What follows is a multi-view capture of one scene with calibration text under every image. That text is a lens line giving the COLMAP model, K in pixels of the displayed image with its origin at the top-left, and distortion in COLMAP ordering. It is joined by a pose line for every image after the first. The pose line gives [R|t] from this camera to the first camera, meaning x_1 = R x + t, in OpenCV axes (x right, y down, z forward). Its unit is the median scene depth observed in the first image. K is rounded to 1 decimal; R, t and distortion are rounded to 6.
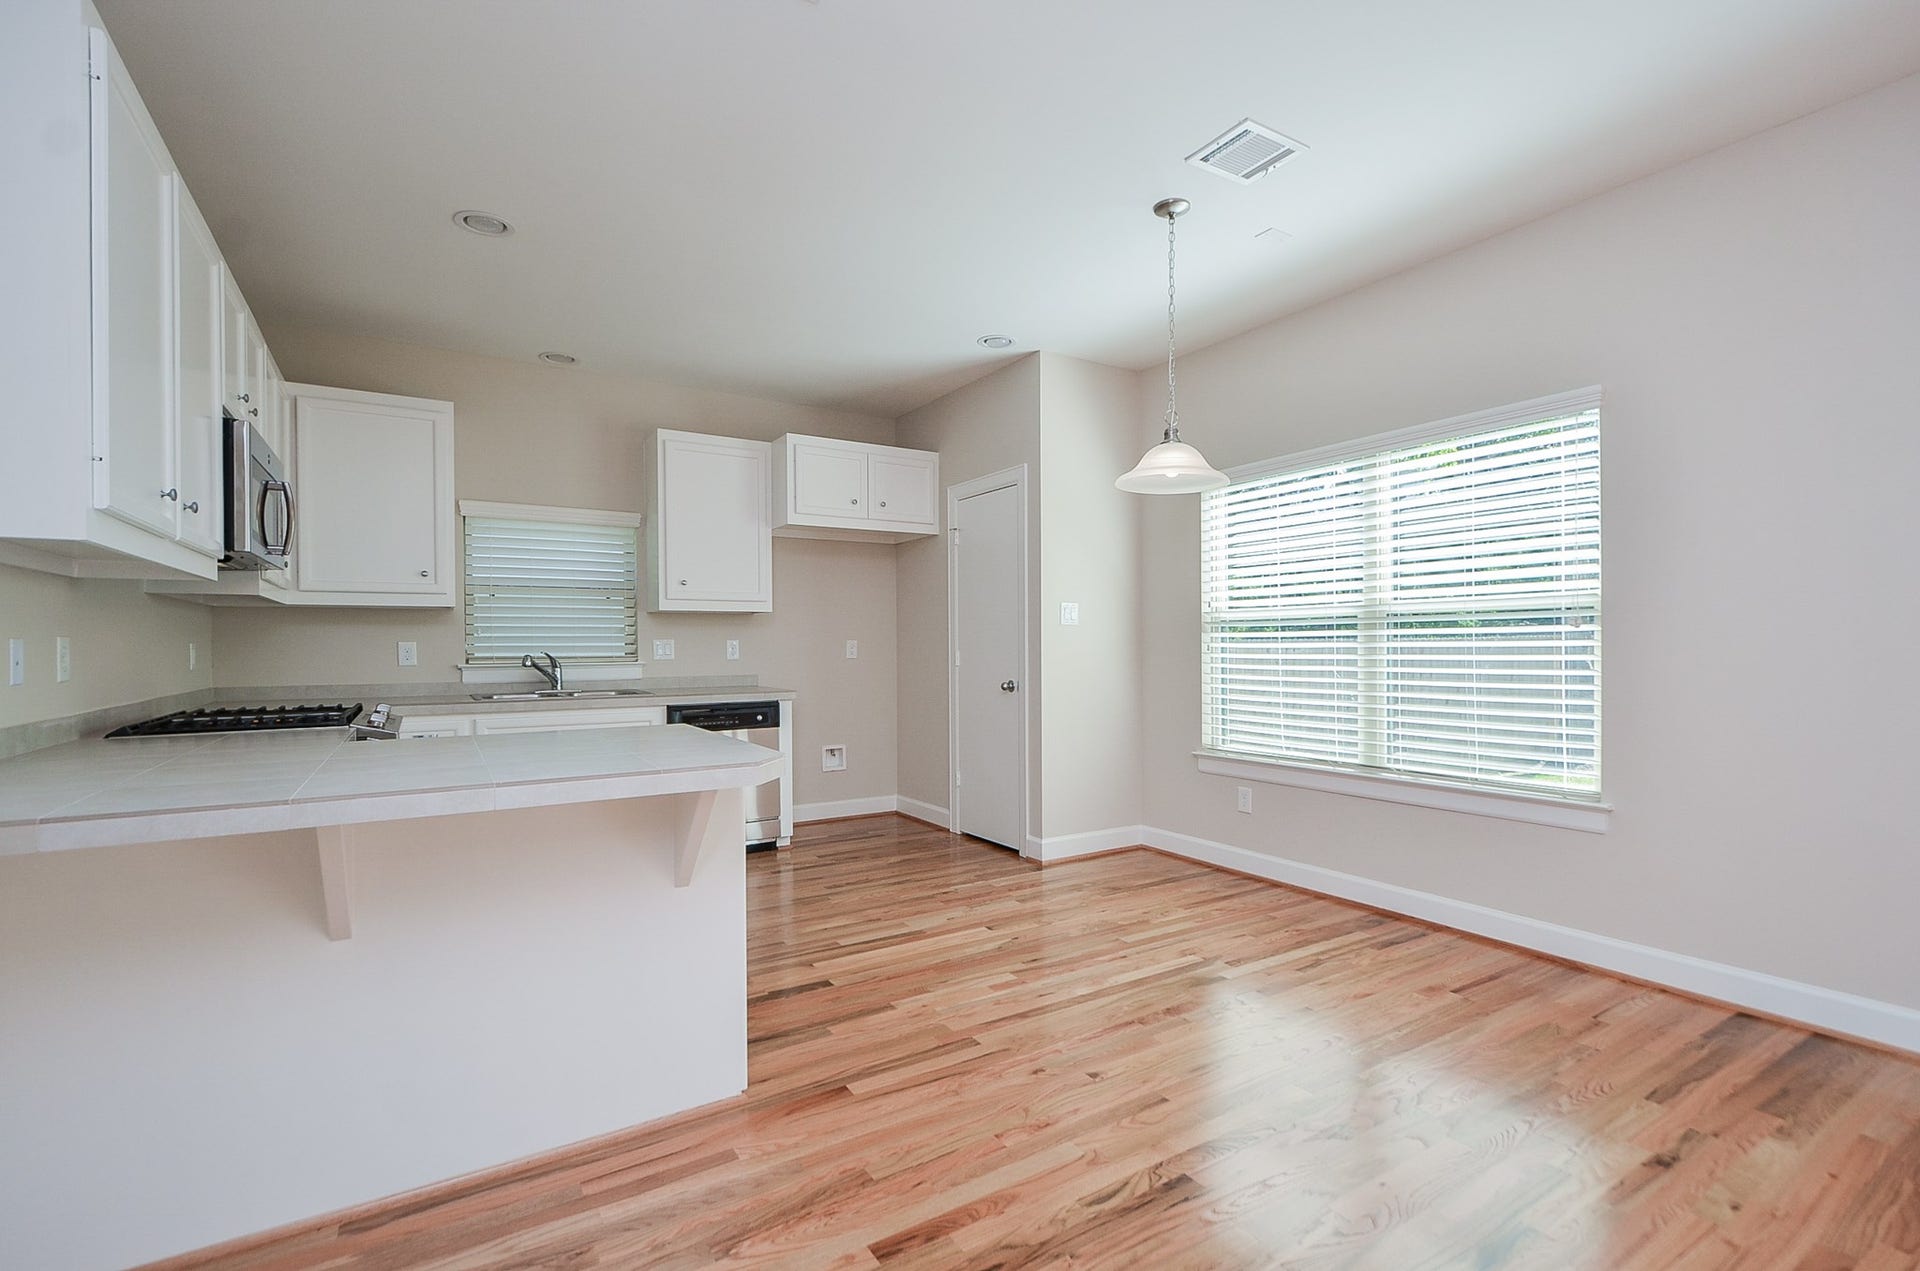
lens RADIAL K [[850.2, 0, 951.4], [0, 850.2, 647.0], [0, 0, 1]] dist [0.000819, 0.000275]
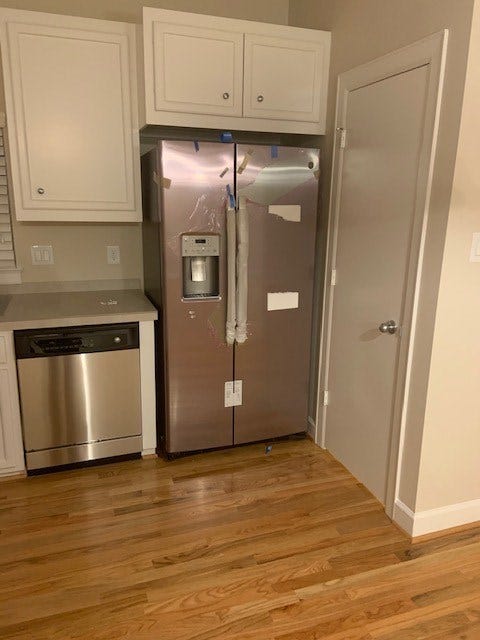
lens RADIAL K [[491.7, 0, 243.0], [0, 491.7, 306.7], [0, 0, 1]] dist [0.099746, -0.122898]
pose [[0.976063, 0.072355, -0.205099, 0.027022], [-0.024611, 0.973726, 0.226388, -0.087407], [0.216091, -0.215921, 0.952199, 0.534965]]
